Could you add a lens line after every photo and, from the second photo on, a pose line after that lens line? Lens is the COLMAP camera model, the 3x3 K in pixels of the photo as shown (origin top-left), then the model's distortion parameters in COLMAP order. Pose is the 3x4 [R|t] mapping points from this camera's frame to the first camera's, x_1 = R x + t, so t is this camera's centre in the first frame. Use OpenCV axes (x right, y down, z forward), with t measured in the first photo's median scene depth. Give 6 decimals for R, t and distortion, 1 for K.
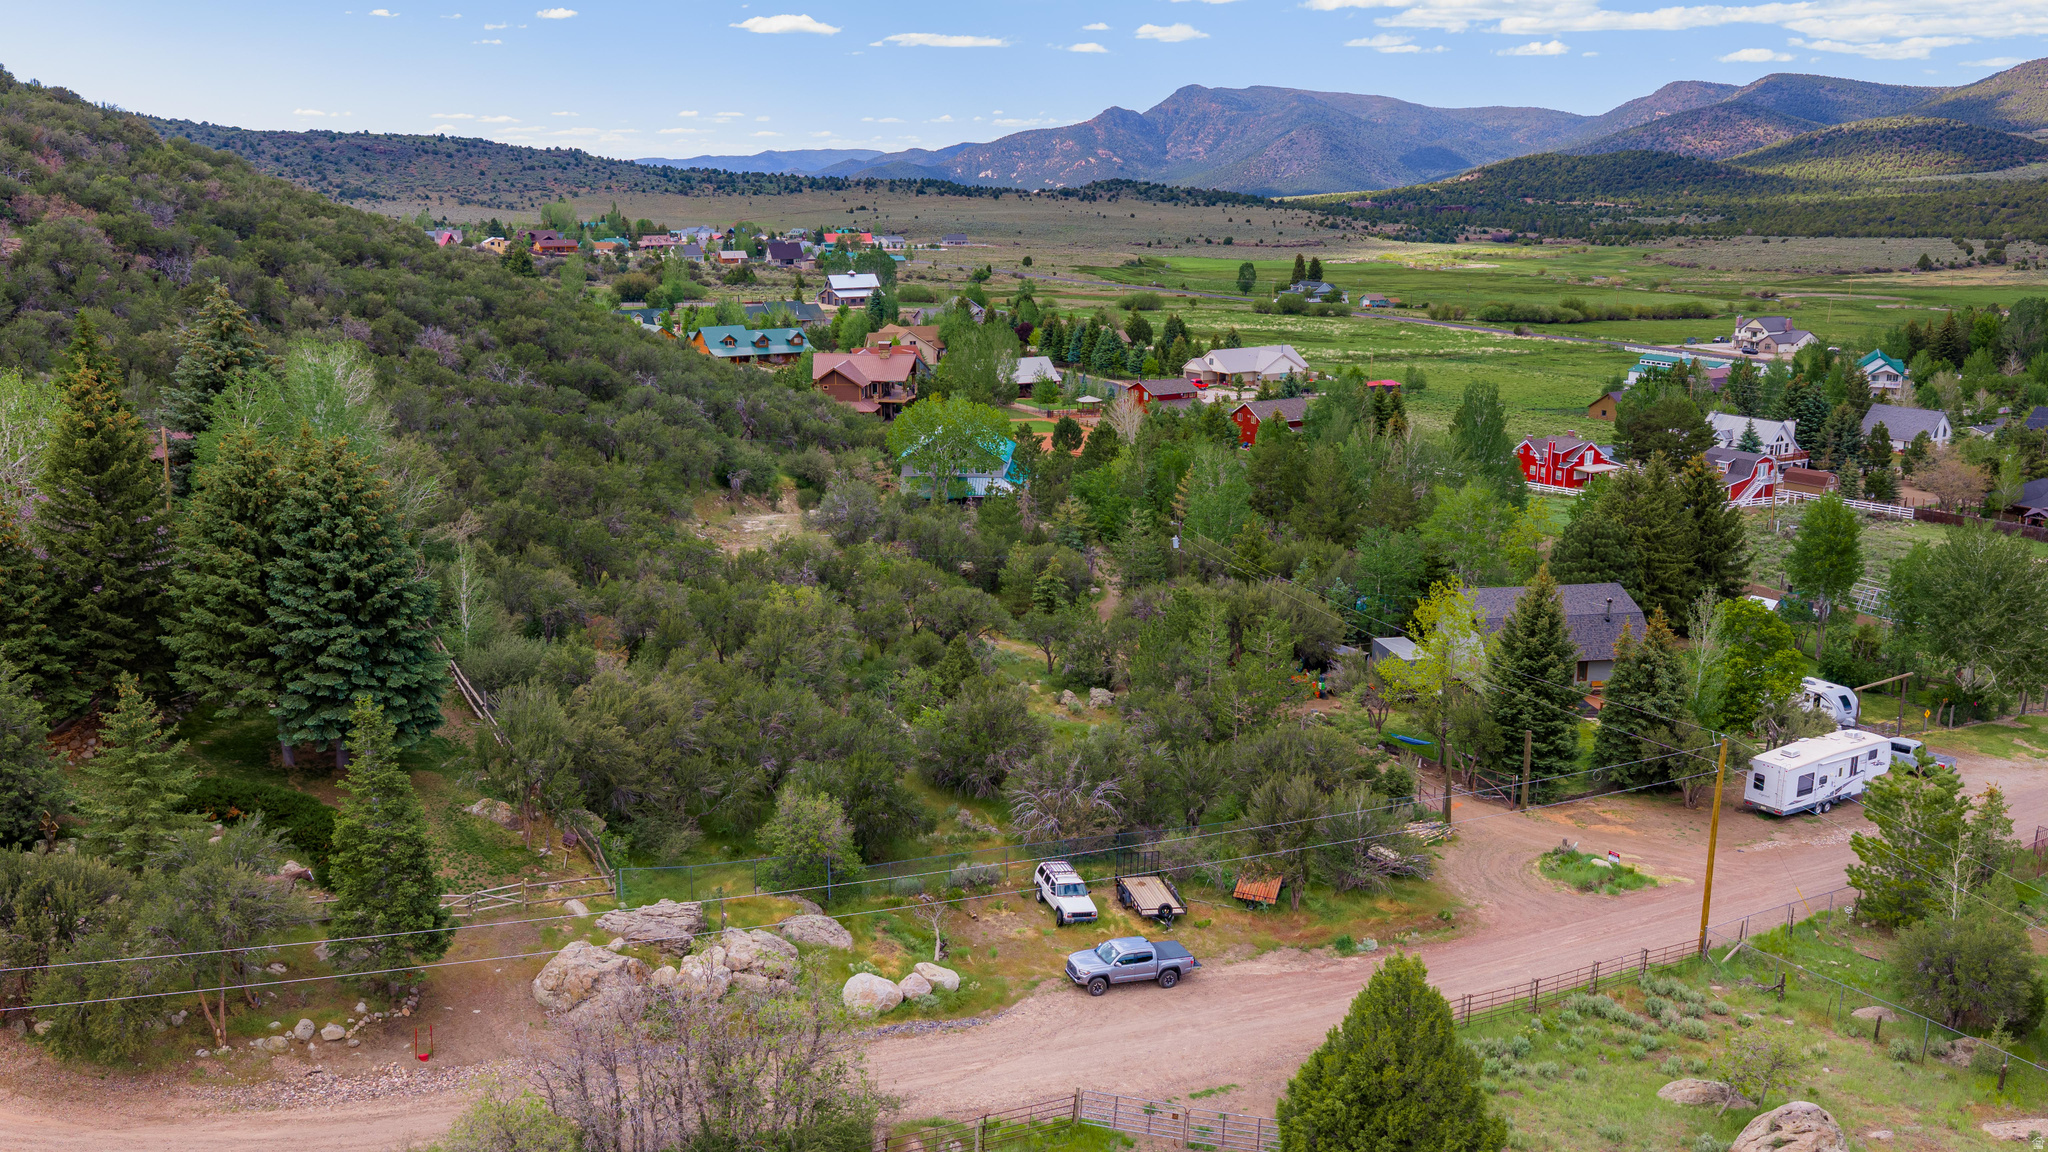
lens RADIAL K [[1692.2, 0, 1027.7], [0, 1692.2, 579.1], [0, 0, 1]] dist [0.027613, -0.059797]
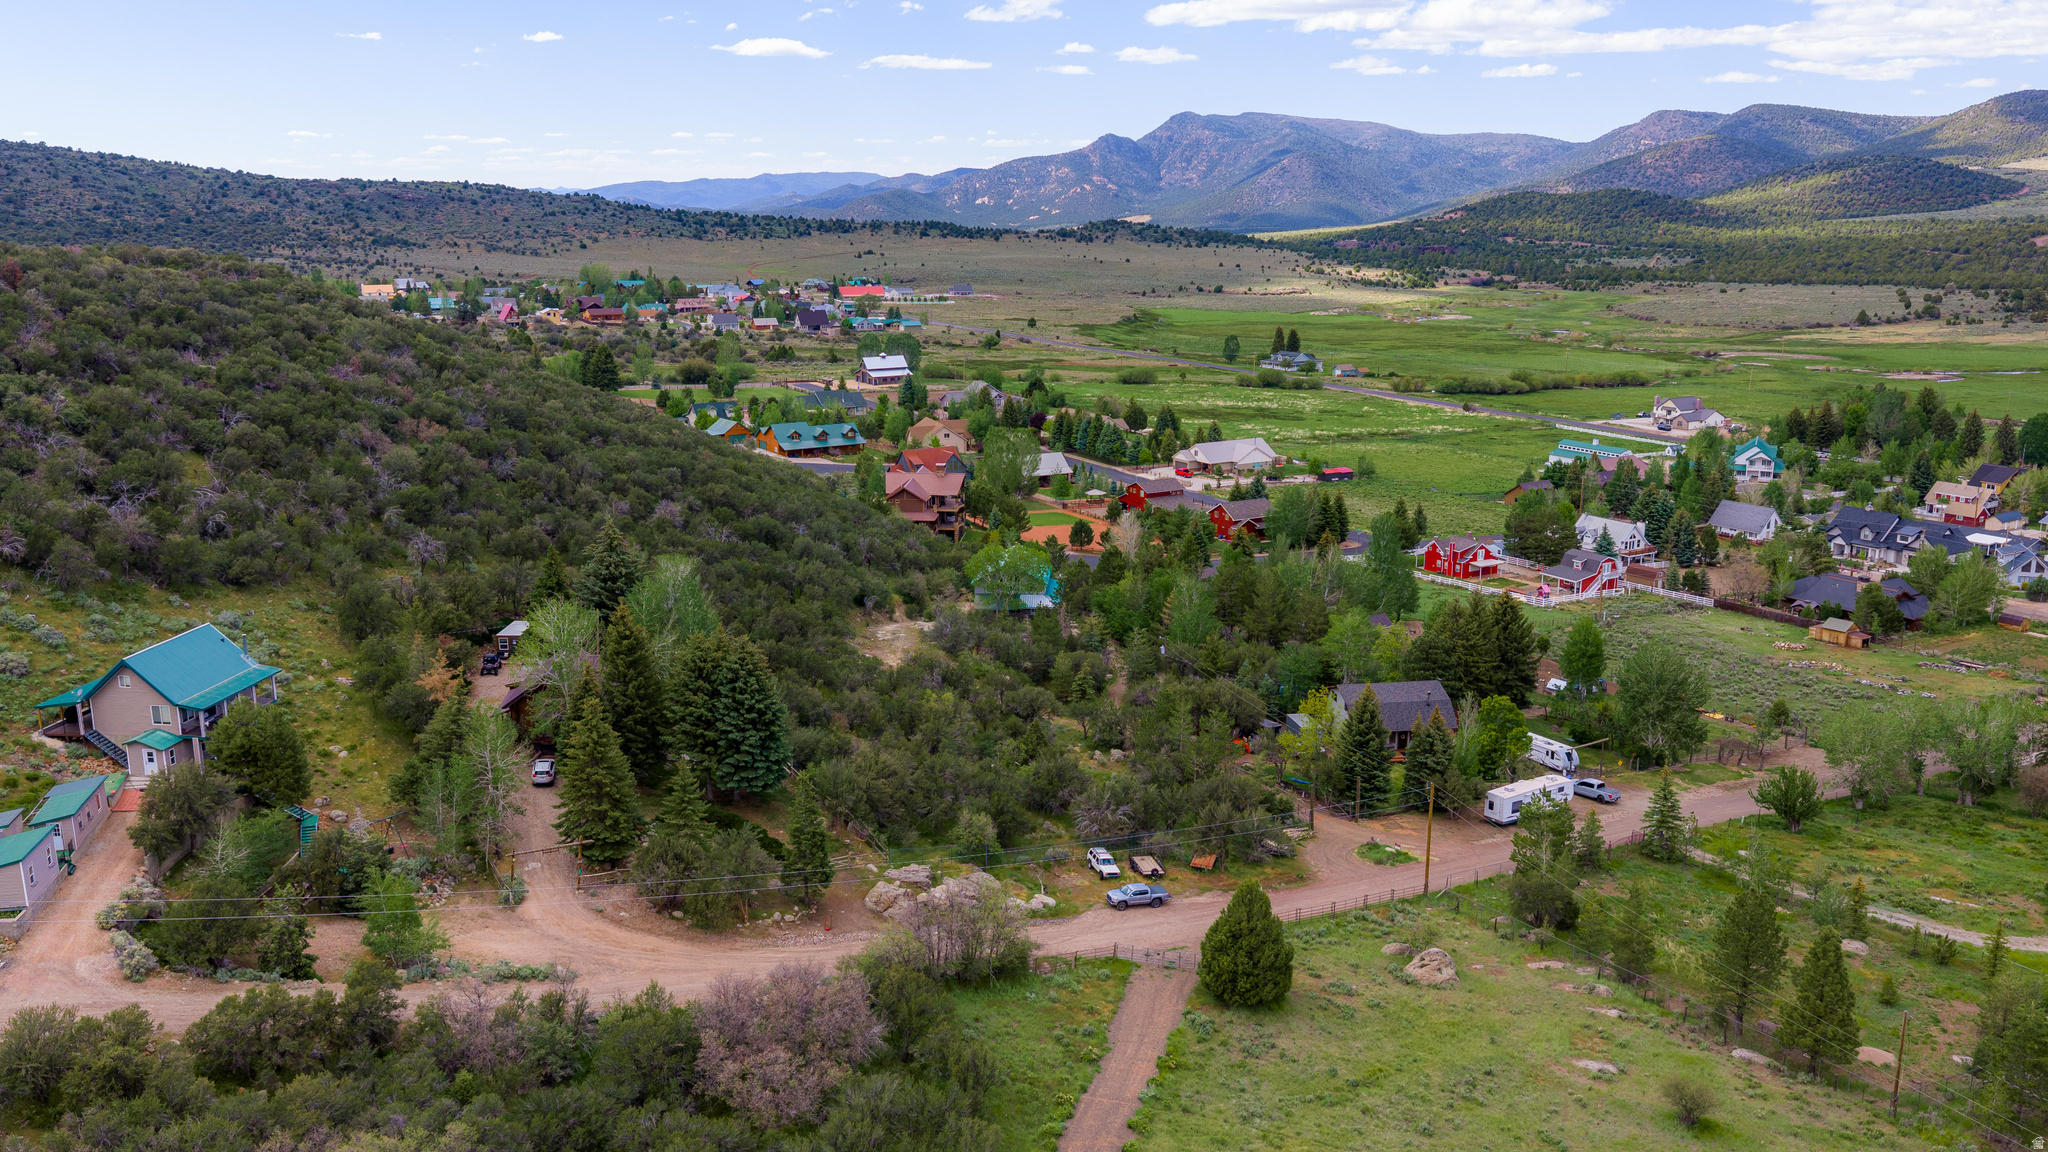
lens RADIAL K [[1692.2, 0, 1027.7], [0, 1692.2, 579.1], [0, 0, 1]] dist [0.027613, -0.059797]
pose [[0.999995, -0.001561, 0.002878, -0.034460], [0.001593, 0.999939, -0.010962, -0.059386], [-0.002861, 0.010966, 0.999936, -0.467401]]
